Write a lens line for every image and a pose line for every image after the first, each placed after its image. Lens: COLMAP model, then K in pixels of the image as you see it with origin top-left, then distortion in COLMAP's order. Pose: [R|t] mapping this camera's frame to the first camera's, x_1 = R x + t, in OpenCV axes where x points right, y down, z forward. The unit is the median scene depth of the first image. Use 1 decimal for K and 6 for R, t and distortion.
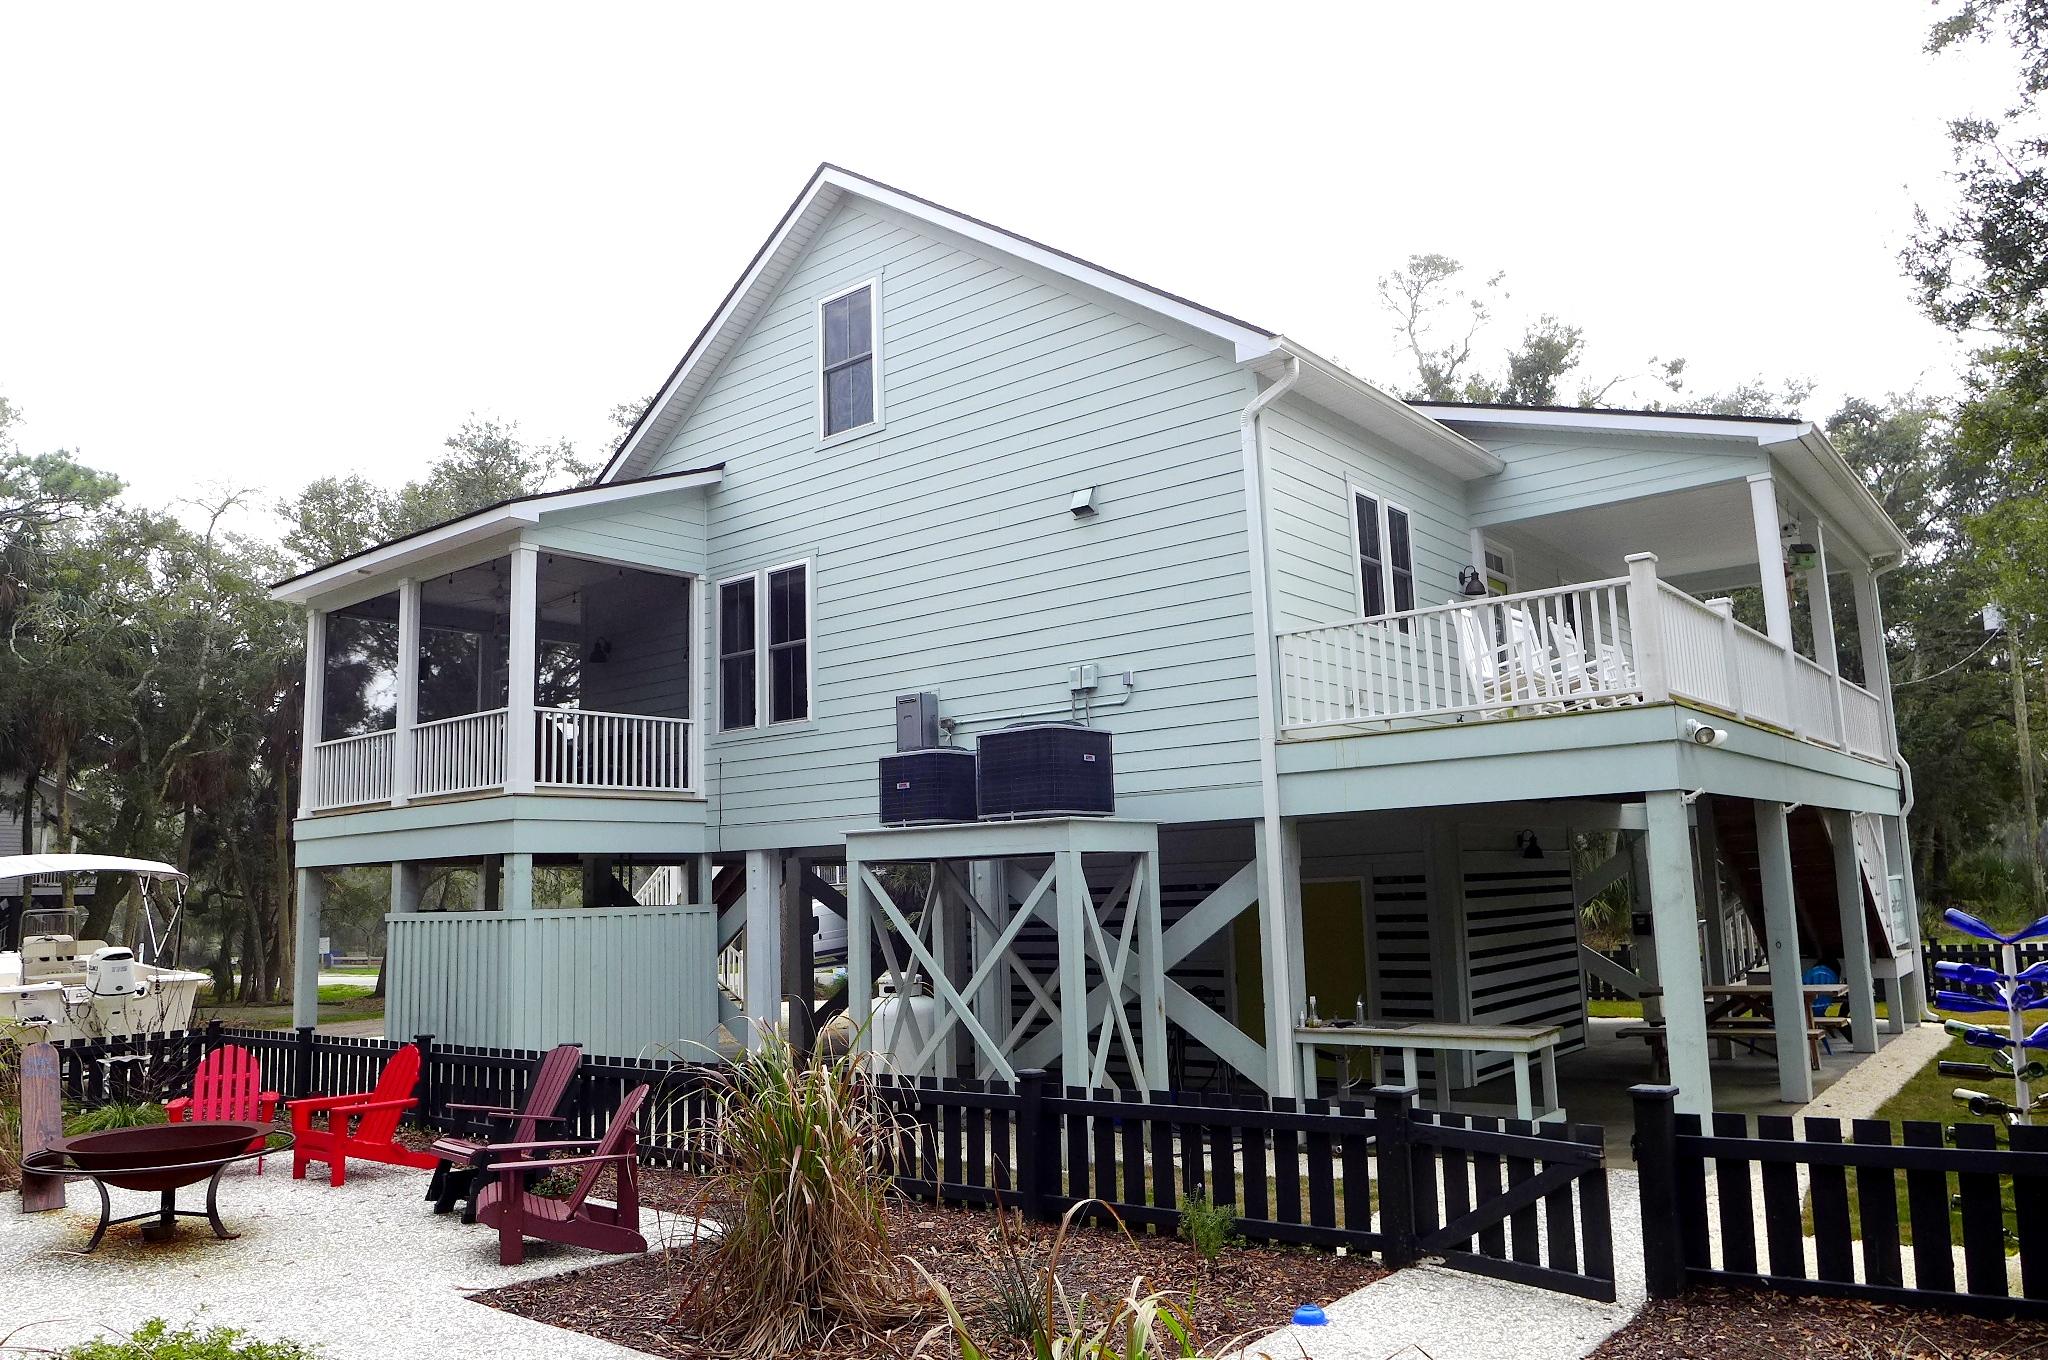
lens RADIAL K [[1439.0, 0, 1024.0], [0, 1439.0, 680.0], [0, 0, 1]] dist [-0.069115, 0.020247]
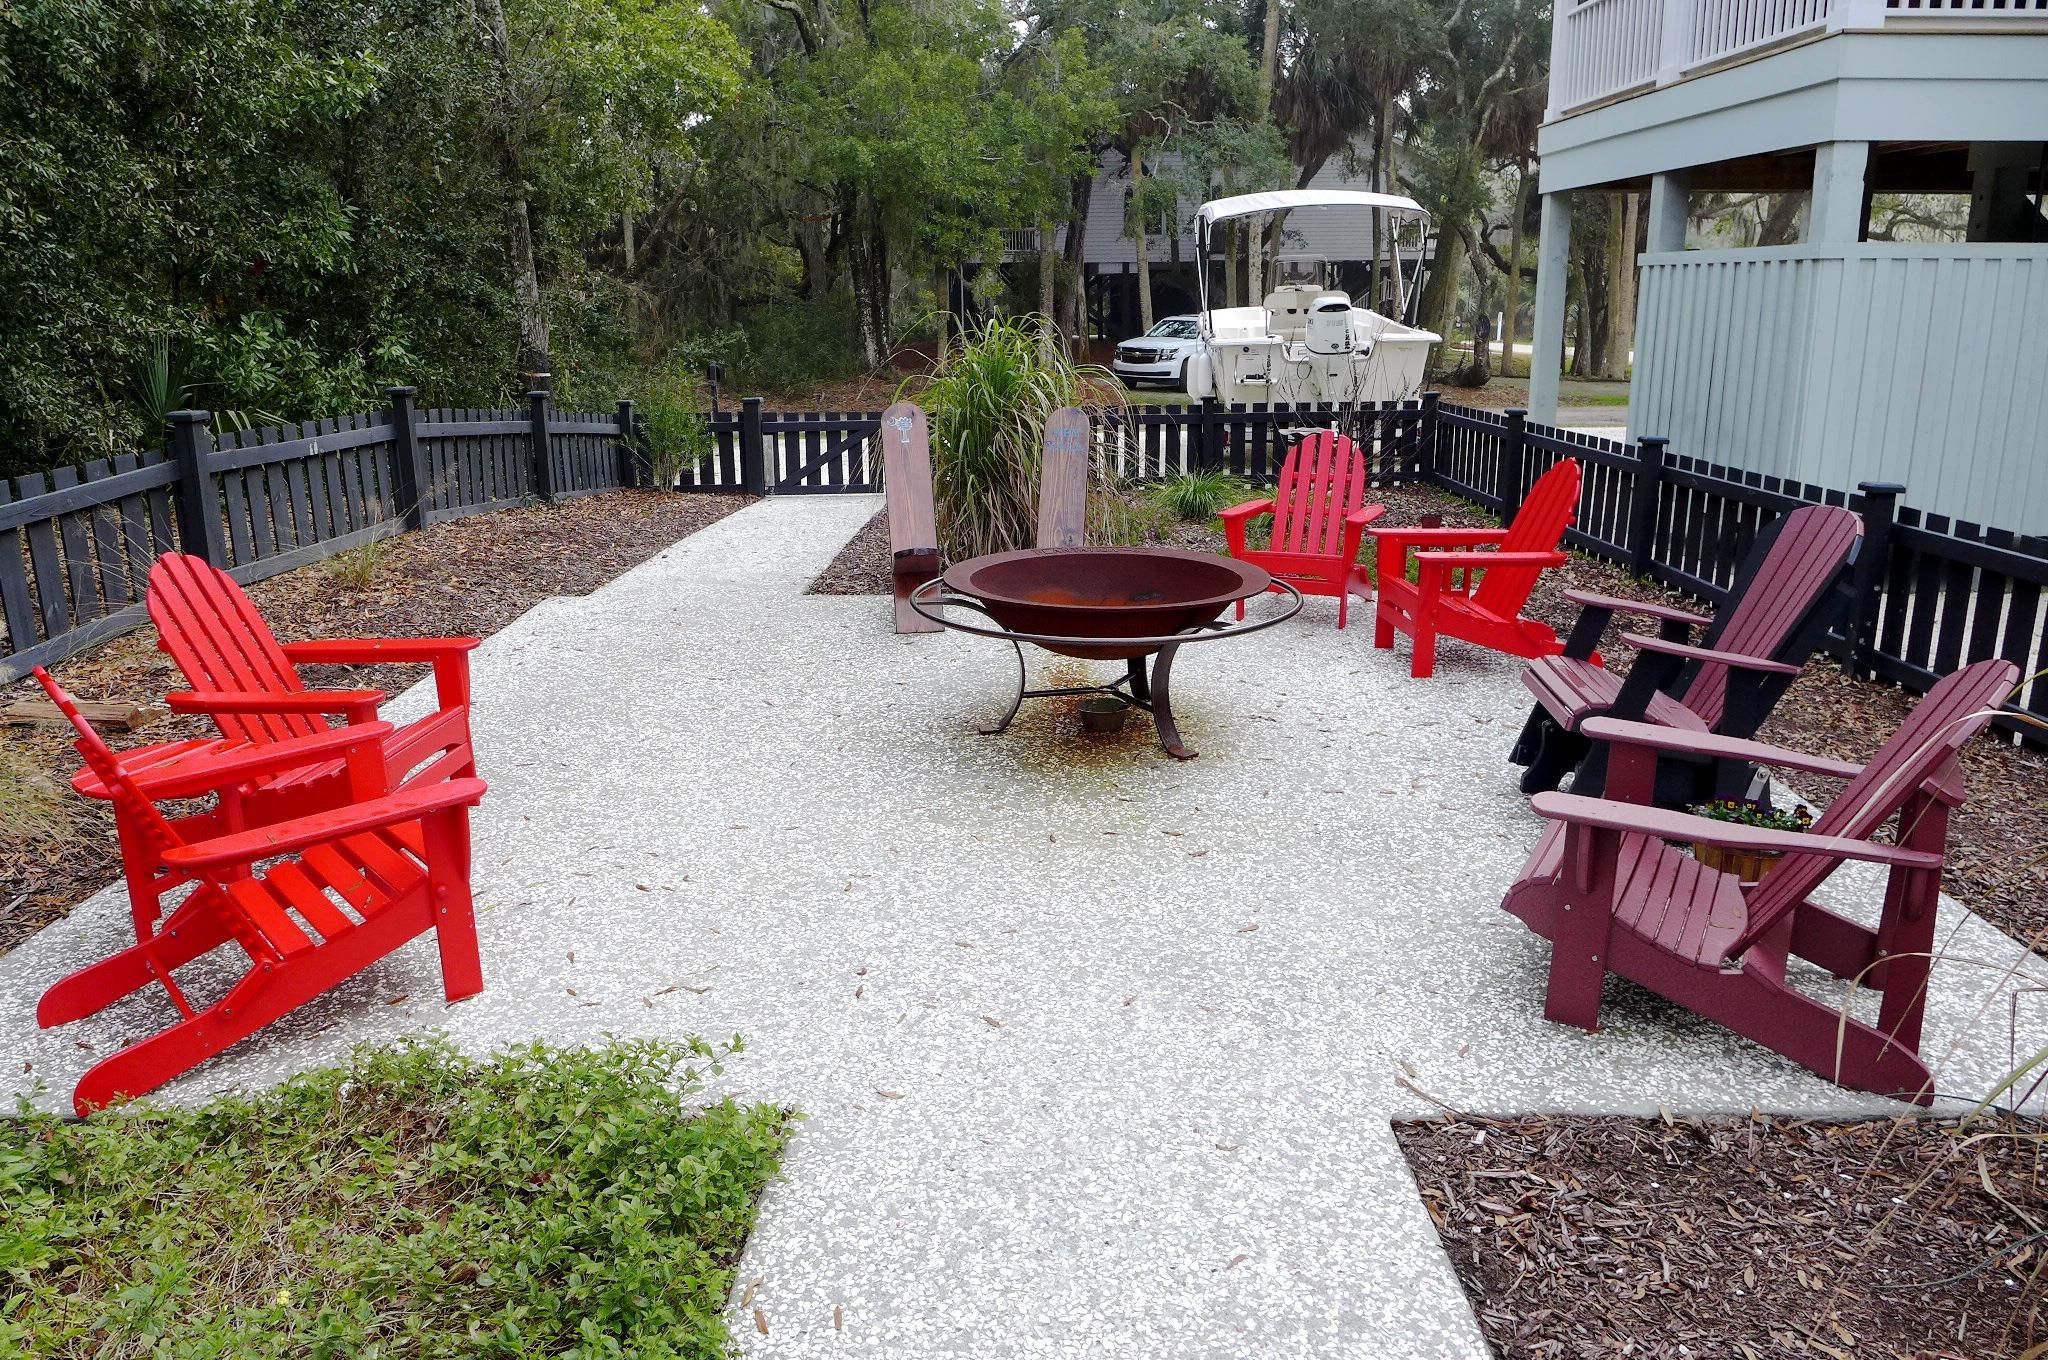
lens RADIAL K [[1439.0, 0, 1024.0], [0, 1439.0, 680.0], [0, 0, 1]] dist [-0.069115, 0.020247]
pose [[0.629885, 0.226017, -0.743075, -0.086324], [0.105221, 0.923071, 0.369958, 0.071942], [0.769528, -0.311218, 0.557647, 0.331512]]
